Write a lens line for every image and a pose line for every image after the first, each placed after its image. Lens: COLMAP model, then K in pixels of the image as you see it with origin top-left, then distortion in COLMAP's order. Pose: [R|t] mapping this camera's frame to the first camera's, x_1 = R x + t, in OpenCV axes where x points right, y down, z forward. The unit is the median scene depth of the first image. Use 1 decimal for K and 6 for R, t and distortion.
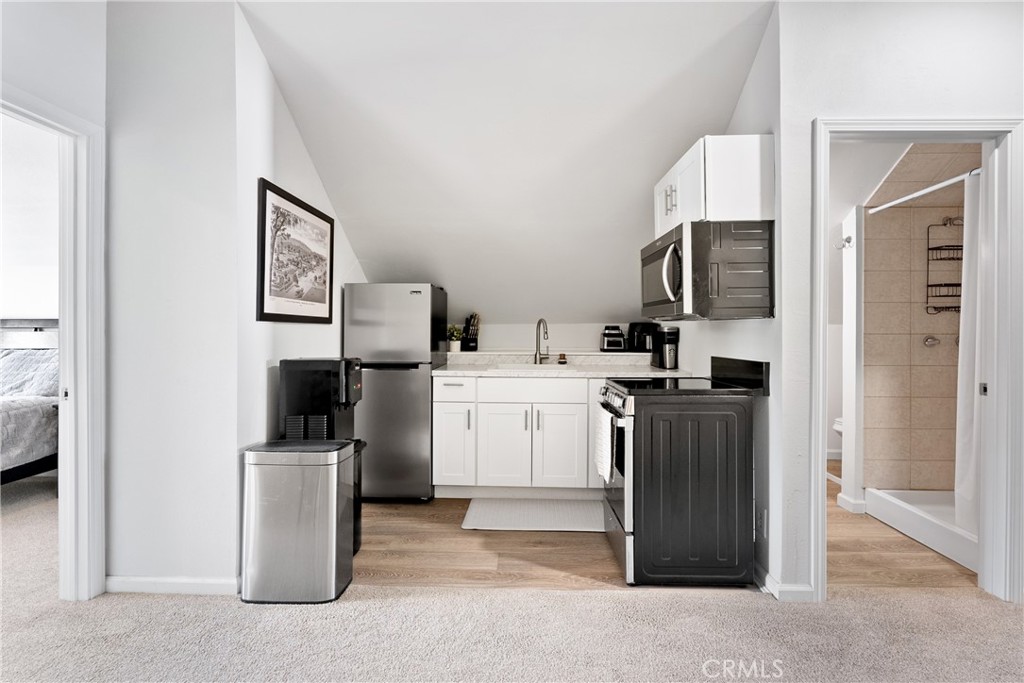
lens RADIAL K [[467.3, 0, 500.9], [0, 467.3, 317.7], [0, 0, 1]] dist [-0.005258, -0.001546]
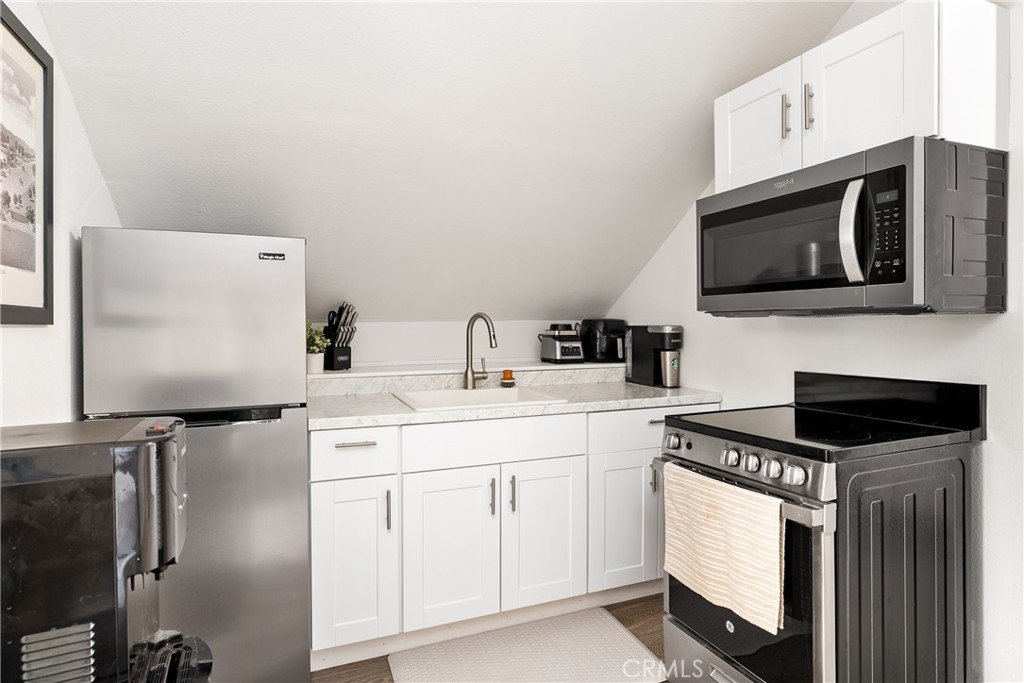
lens RADIAL K [[540.2, 0, 494.8], [0, 540.2, 326.9], [0, 0, 1]] dist [0.003872, -0.000165]
pose [[0.907704, -0.008359, 0.419527, -0.216884], [-0.003373, 0.999624, 0.027215, 0.001202], [-0.419597, -0.026119, 0.907335, 0.432563]]
